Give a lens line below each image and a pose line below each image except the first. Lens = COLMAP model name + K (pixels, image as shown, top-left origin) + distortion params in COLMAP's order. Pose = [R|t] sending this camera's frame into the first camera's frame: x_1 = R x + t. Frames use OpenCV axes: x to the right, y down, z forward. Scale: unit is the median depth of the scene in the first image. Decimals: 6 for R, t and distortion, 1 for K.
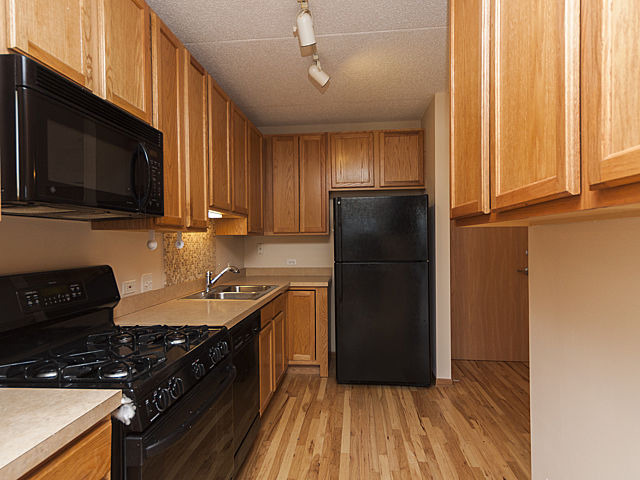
lens RADIAL K [[386.0, 0, 316.2], [0, 386.0, 238.1], [0, 0, 1]] dist [0.027115, -0.000559]
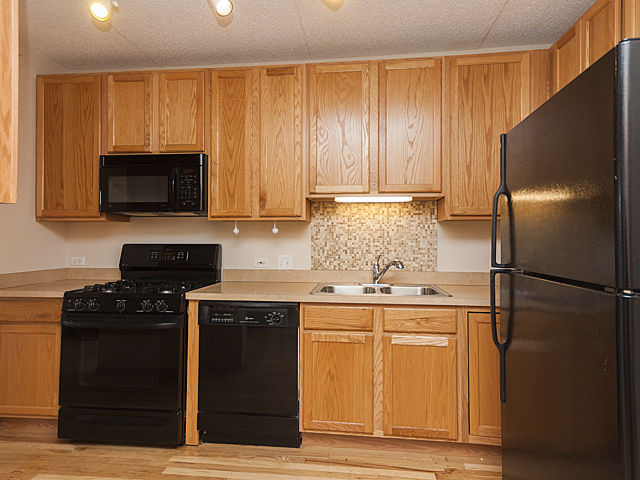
lens RADIAL K [[386.0, 0, 316.2], [0, 386.0, 238.1], [0, 0, 1]] dist [0.027115, -0.000559]
pose [[-0.021943, -0.001248, -0.999758, 1.195441], [0.004252, 0.999990, -0.001342, 0.056644], [0.999750, -0.004281, -0.021938, 1.672404]]
